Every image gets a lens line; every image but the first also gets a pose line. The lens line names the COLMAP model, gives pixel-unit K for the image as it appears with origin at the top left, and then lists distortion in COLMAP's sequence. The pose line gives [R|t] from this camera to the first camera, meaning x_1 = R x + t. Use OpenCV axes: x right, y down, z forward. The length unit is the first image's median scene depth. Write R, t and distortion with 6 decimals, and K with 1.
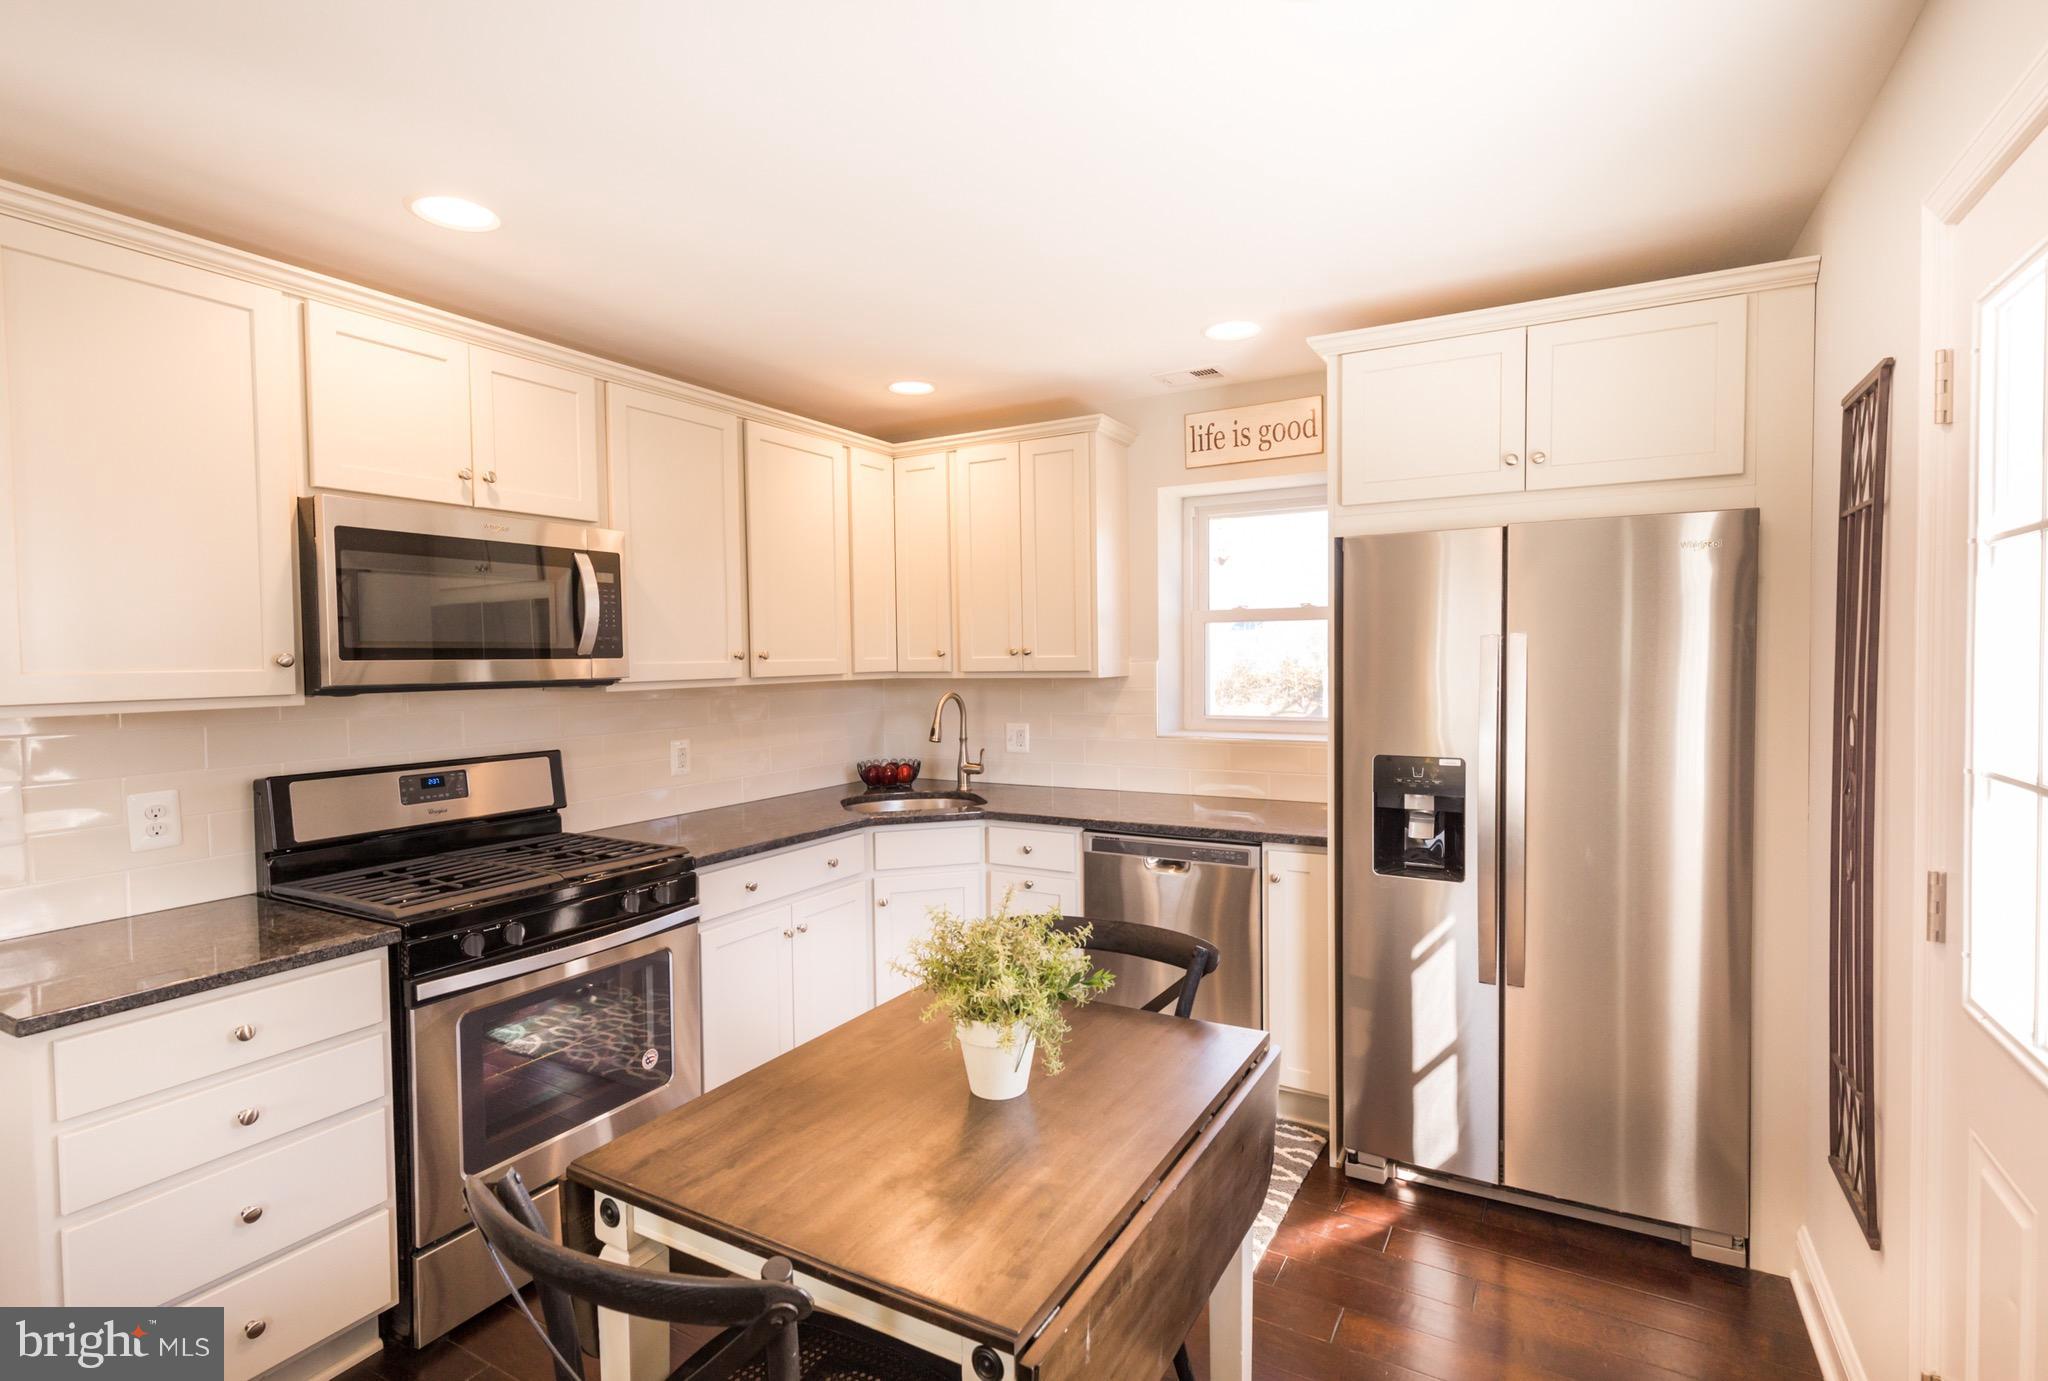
lens RADIAL K [[981.6, 0, 1031.9], [0, 981.6, 688.5], [0, 0, 1]] dist [0.003130, -0.000327]
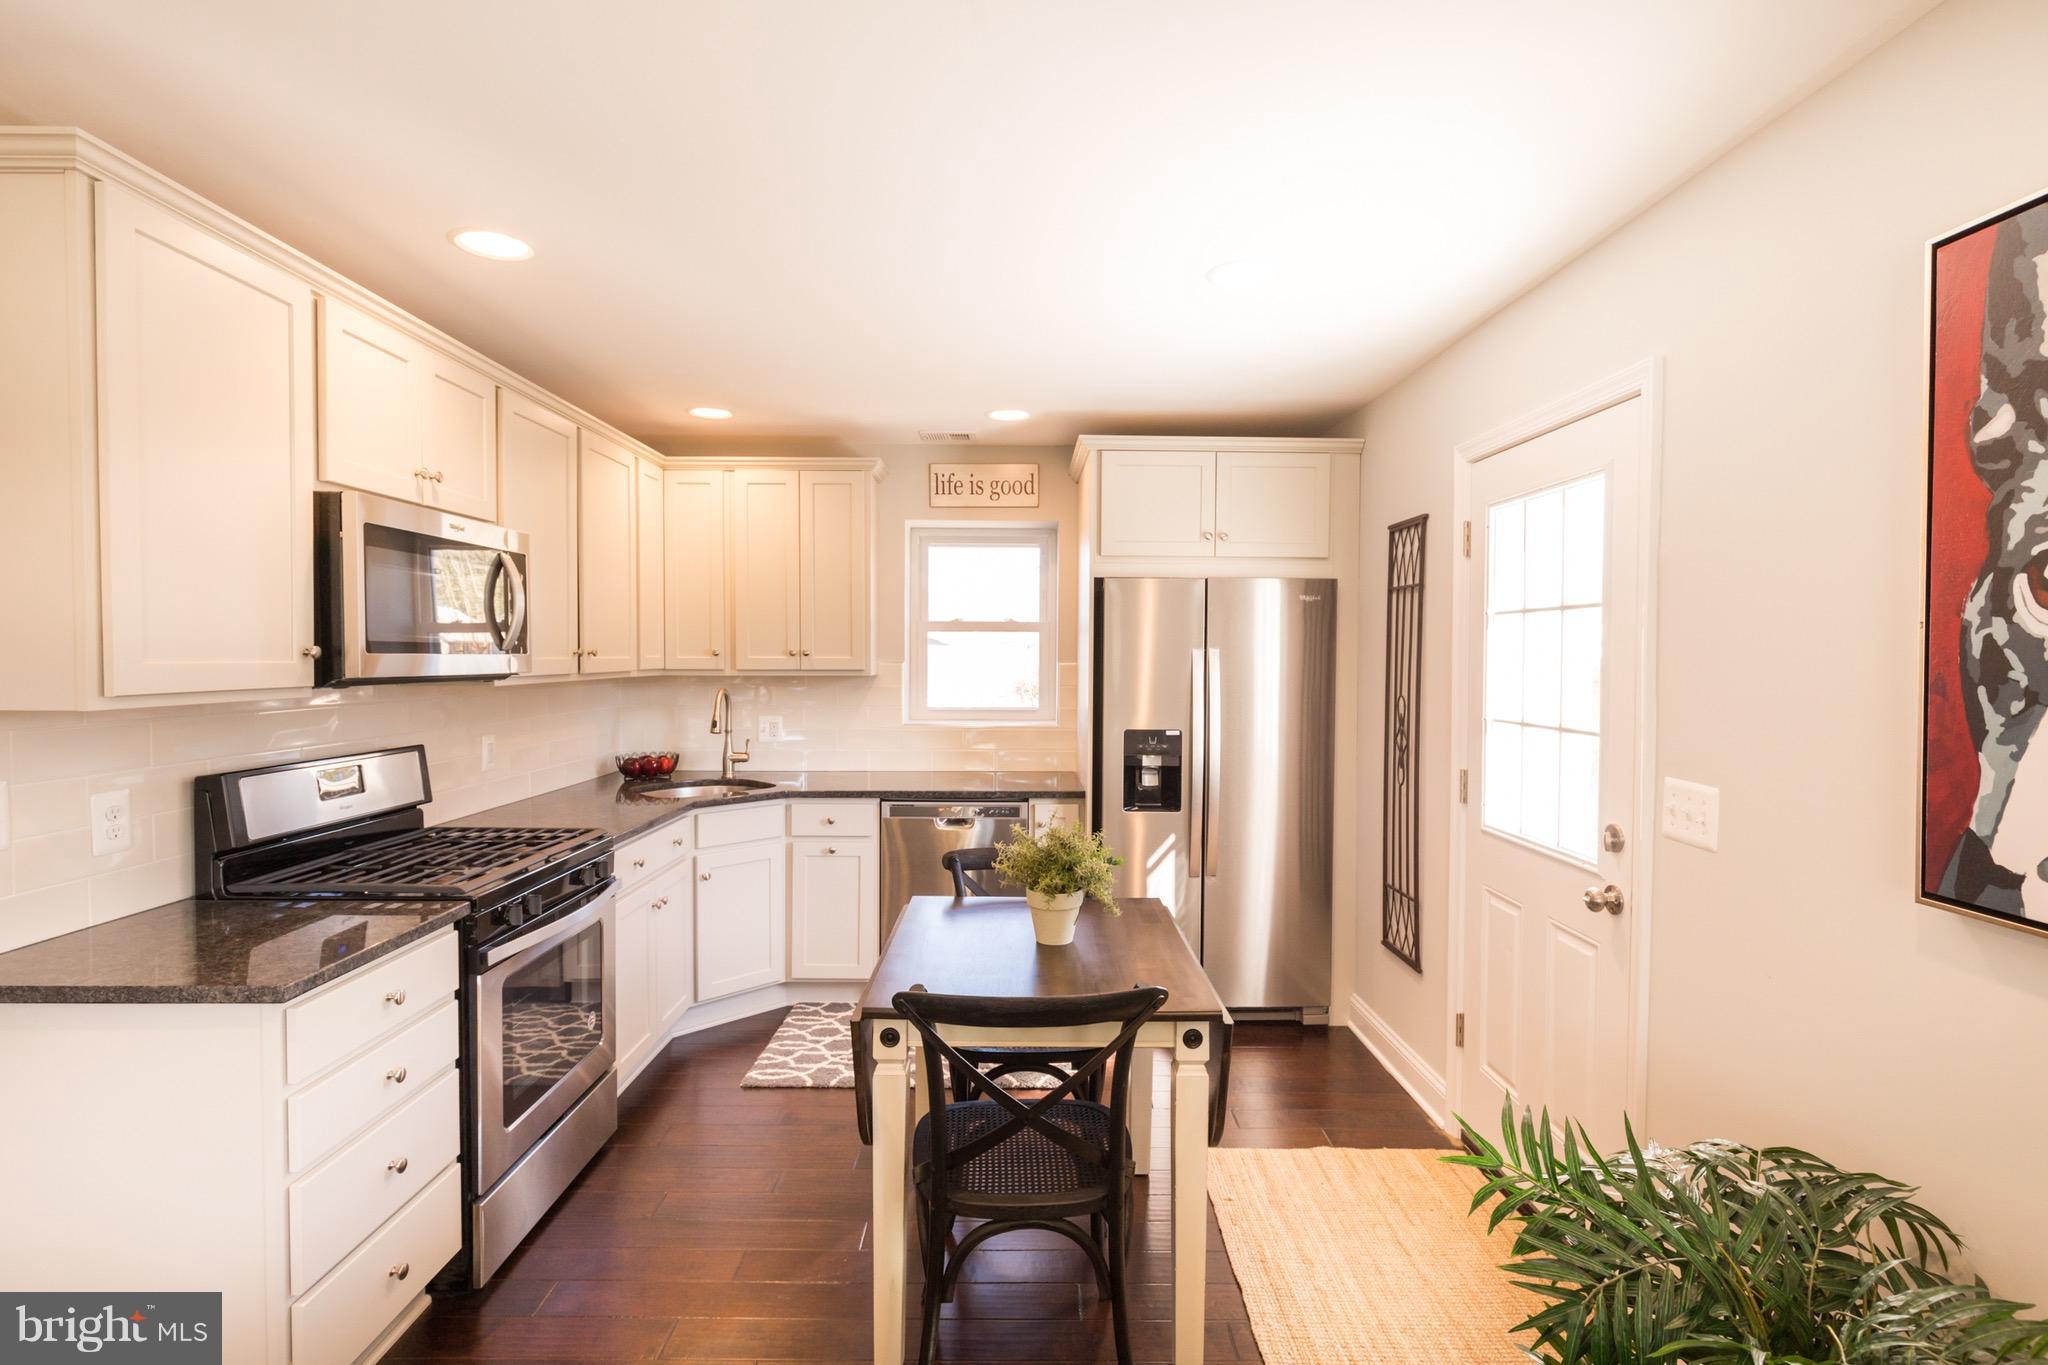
lens RADIAL K [[989.0, 0, 1030.1], [0, 989.0, 683.5], [0, 0, 1]] dist [-0.000015, -0.000535]
pose [[0.867030, 0.002111, 0.498251, -0.437738], [0.000984, 0.999982, -0.005950, 0.007056], [-0.498254, 0.005649, 0.867013, -0.173435]]
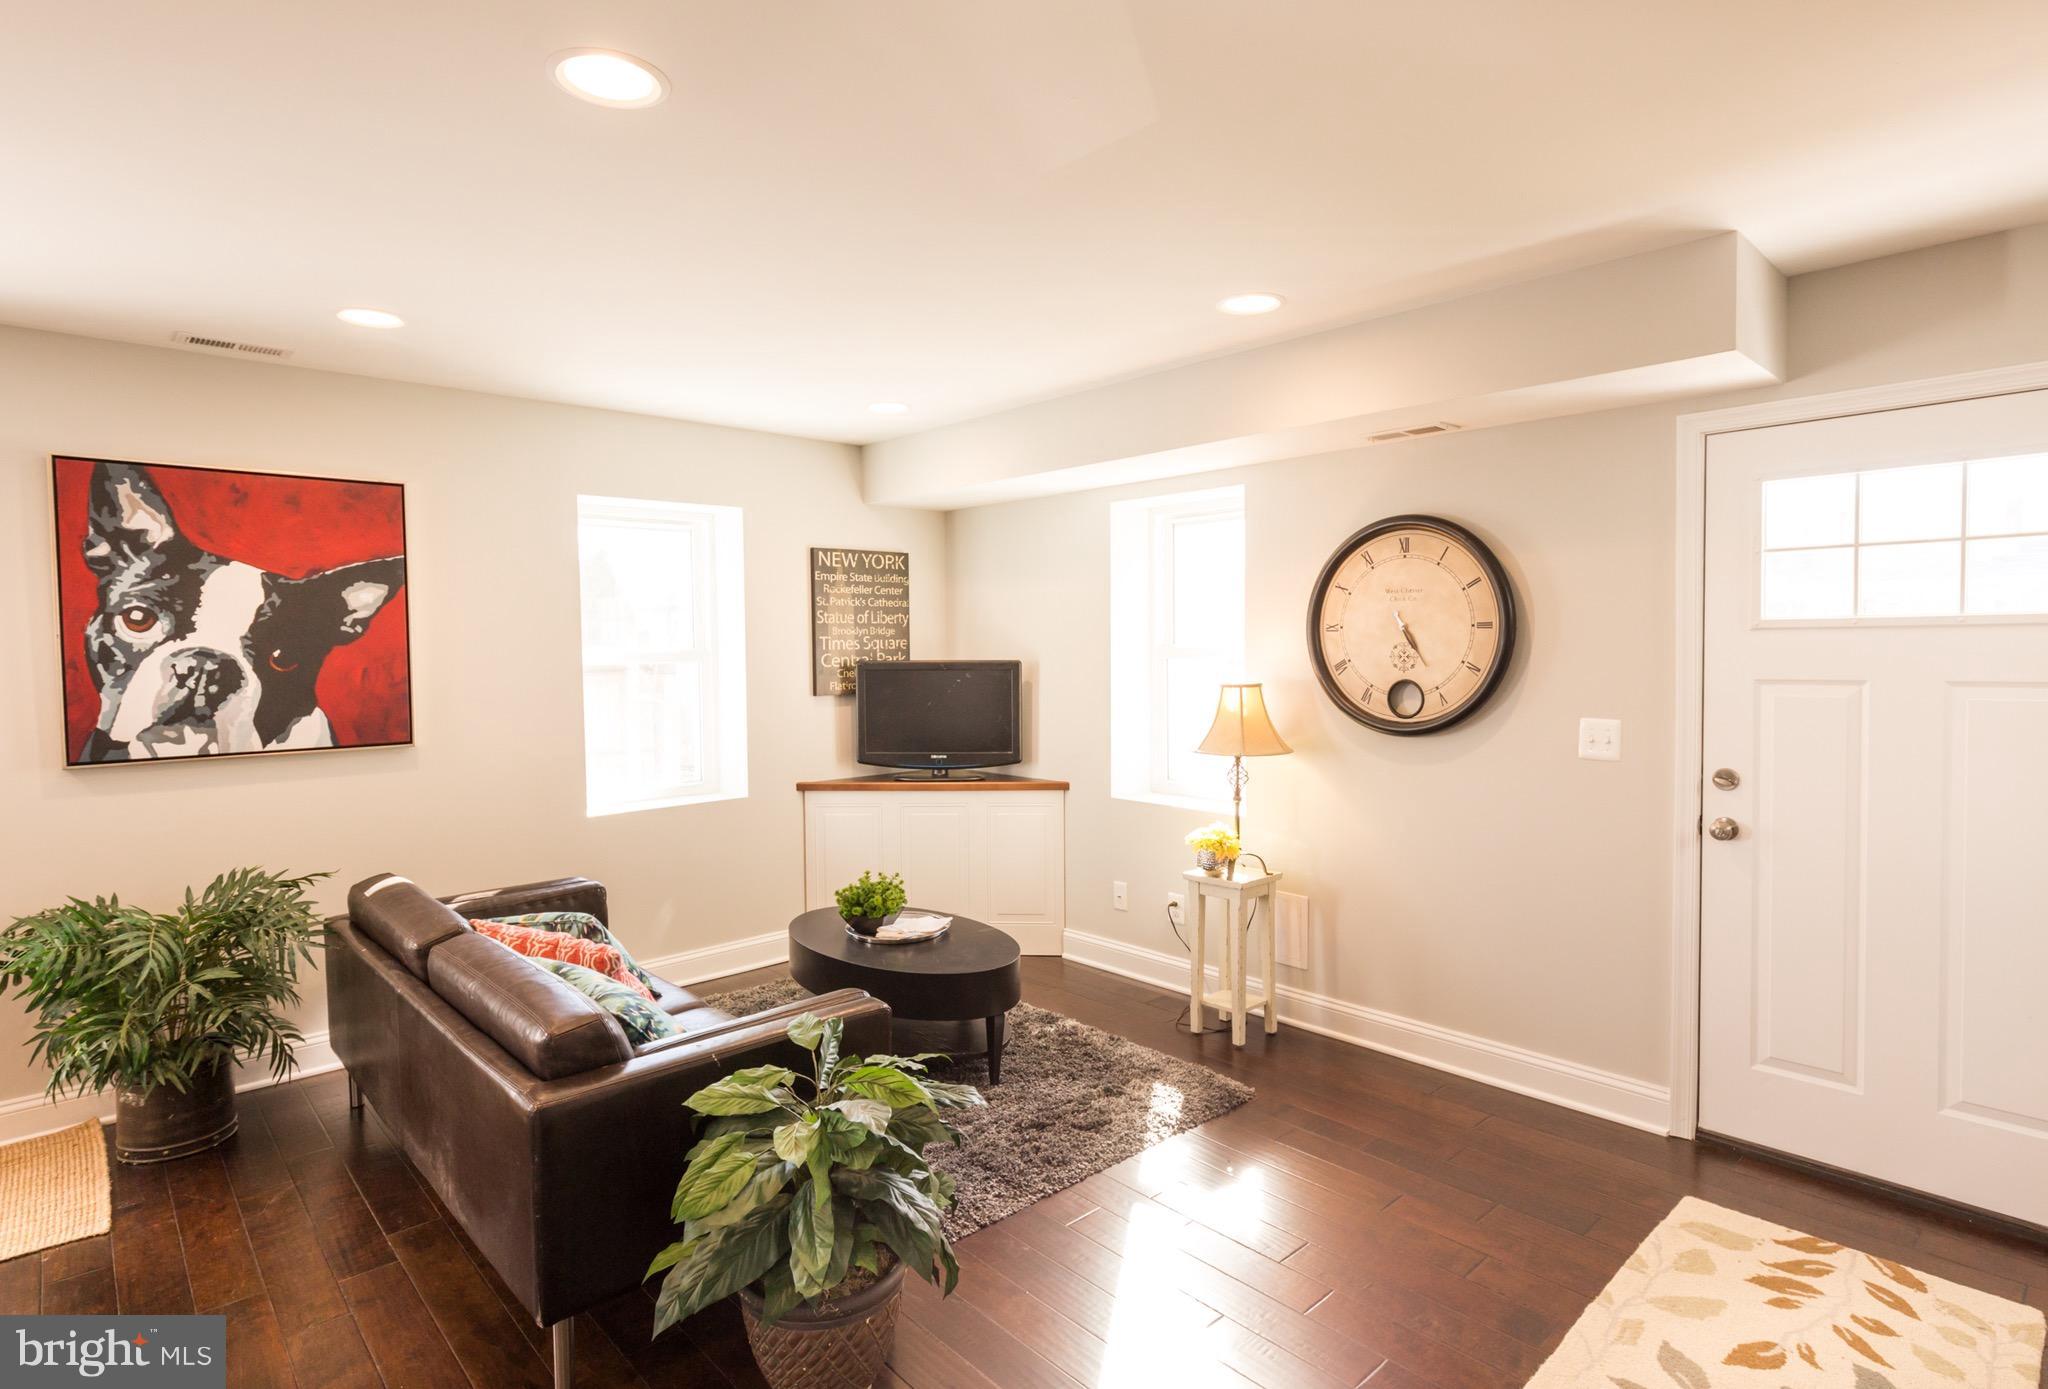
lens RADIAL K [[1058.2, 0, 1045.4], [0, 1058.2, 687.4], [0, 0, 1]] dist [0.000253, -0.001262]
pose [[-0.955493, 0.008837, 0.294881, -1.082293], [0.031409, 0.996917, 0.071897, -0.017149], [-0.293337, 0.077959, -0.952825, 0.741313]]
